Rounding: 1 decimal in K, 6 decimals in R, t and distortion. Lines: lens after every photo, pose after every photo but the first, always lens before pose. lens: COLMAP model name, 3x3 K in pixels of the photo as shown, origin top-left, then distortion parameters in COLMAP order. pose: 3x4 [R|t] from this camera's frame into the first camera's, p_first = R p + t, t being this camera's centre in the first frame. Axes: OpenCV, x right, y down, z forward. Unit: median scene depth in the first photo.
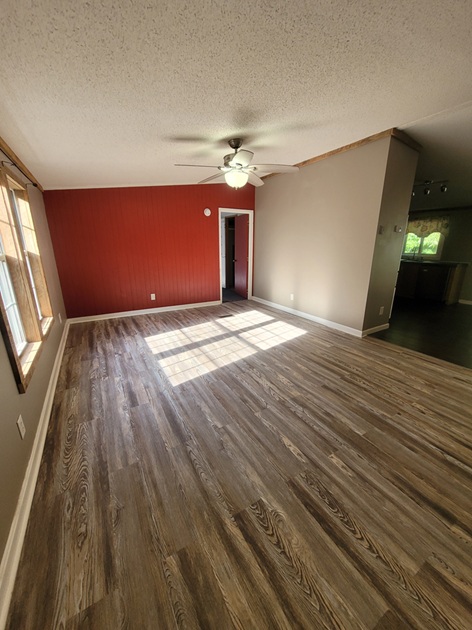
lens RADIAL K [[249.3, 0, 236.0], [0, 249.3, 315.0], [0, 0, 1]] dist [-0.002213, -0.000198]
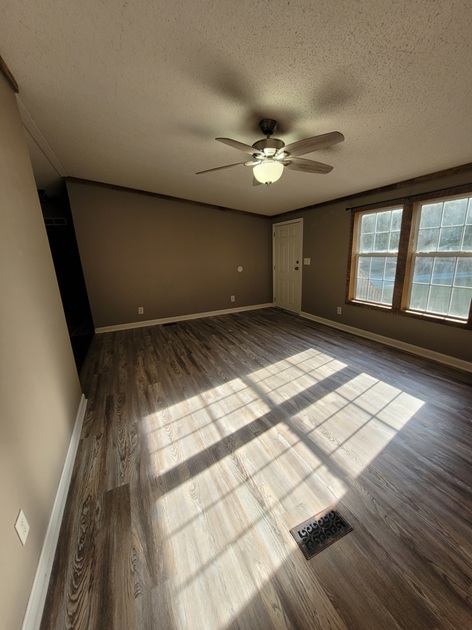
lens RADIAL K [[249.3, 0, 236.0], [0, 249.3, 315.0], [0, 0, 1]] dist [-0.002213, -0.000198]
pose [[-0.995292, 0.017687, 0.095298, 0.040006], [0.063642, 0.860824, 0.504907, -0.544249], [-0.073104, 0.508595, -0.857897, 1.841089]]
